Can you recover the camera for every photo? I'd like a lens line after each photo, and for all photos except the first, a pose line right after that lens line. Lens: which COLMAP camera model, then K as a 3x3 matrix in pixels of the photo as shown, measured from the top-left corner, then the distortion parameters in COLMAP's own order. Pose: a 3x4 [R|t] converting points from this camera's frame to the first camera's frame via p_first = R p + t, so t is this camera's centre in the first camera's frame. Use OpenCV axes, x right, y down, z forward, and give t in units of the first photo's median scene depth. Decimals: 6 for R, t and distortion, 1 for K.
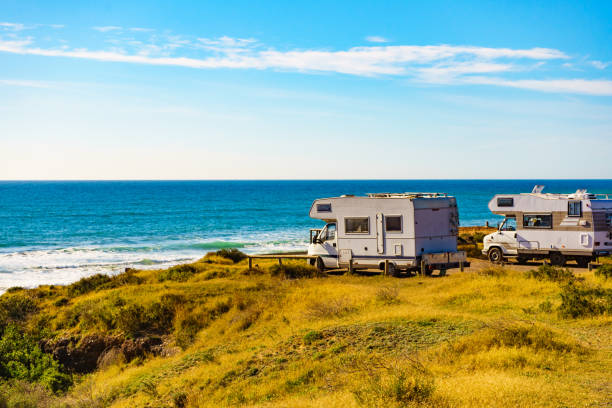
lens RADIAL K [[1817.3, 0, 304.7], [0, 1817.3, 203.8], [0, 0, 1]] dist [0.390330, 0.400223]
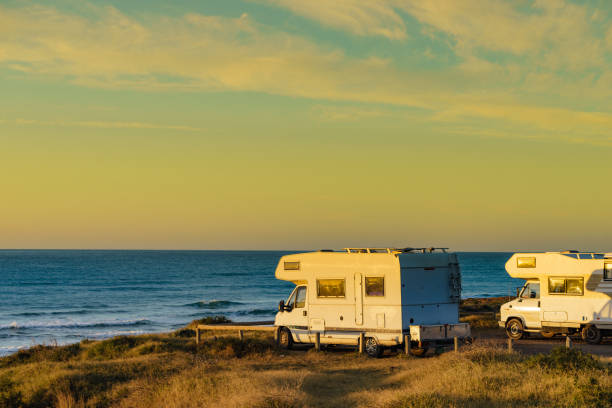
lens RADIAL K [[1427.7, 0, 305.4], [0, 1427.7, 204.3], [0, 0, 1]] dist [0.131927, 0.318207]
pose [[0.997344, 0.005875, -0.072599, 0.061418], [-0.009725, 0.998558, -0.052788, 0.008184], [0.072184, 0.053354, 0.995963, 0.379033]]
